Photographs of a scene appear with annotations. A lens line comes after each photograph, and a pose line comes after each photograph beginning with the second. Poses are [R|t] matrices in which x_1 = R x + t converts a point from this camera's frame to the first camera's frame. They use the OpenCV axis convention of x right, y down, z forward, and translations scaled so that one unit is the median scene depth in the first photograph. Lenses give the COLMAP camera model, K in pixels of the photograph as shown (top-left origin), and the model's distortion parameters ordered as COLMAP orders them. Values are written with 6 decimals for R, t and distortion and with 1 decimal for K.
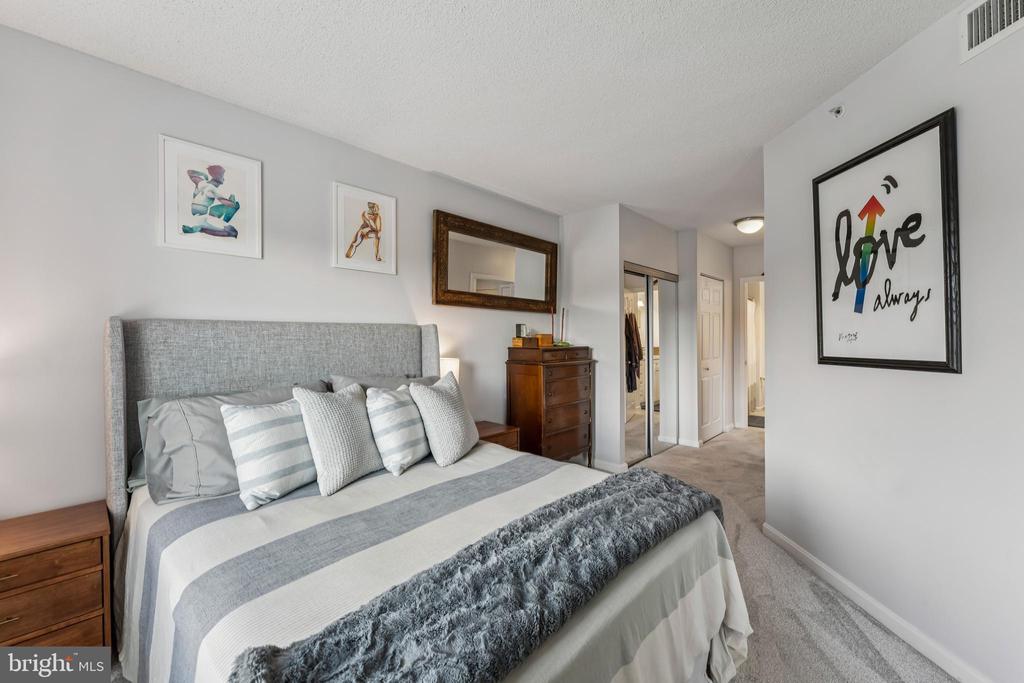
lens RADIAL K [[414.9, 0, 512.1], [0, 414.9, 339.0], [0, 0, 1]] dist [0.000303, -0.001395]
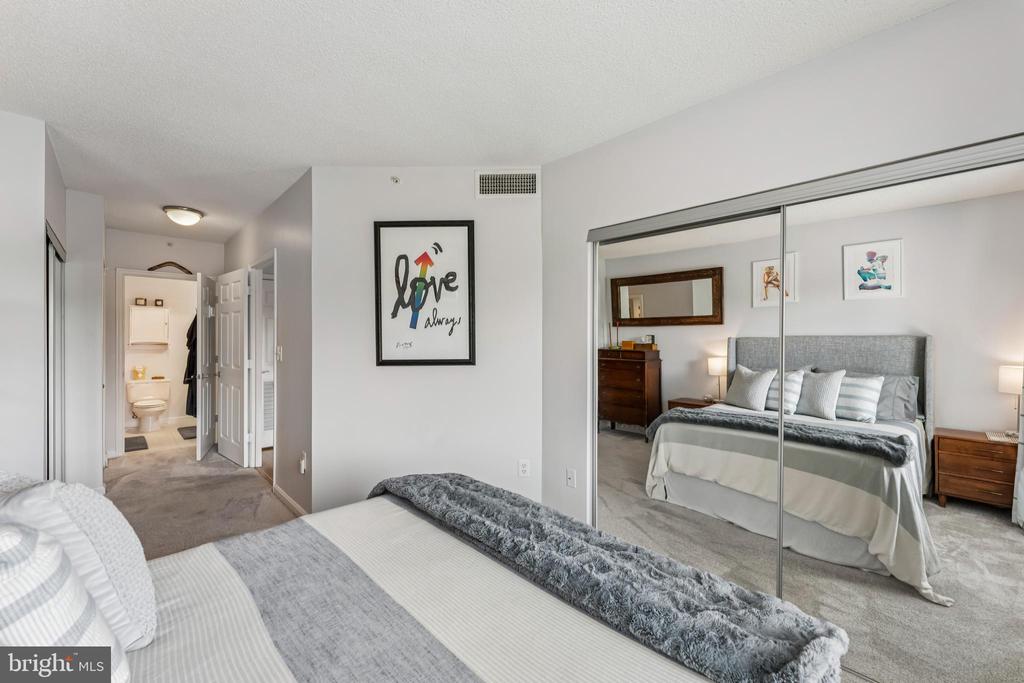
lens RADIAL K [[414.9, 0, 511.4], [0, 414.9, 337.4], [0, 0, 1]] dist [0.000303, -0.001395]
pose [[0.054869, 0.008215, 0.998460, -0.629457], [0.003664, 0.999958, -0.008429, -0.019979], [-0.998487, 0.004121, 0.054836, 0.614556]]
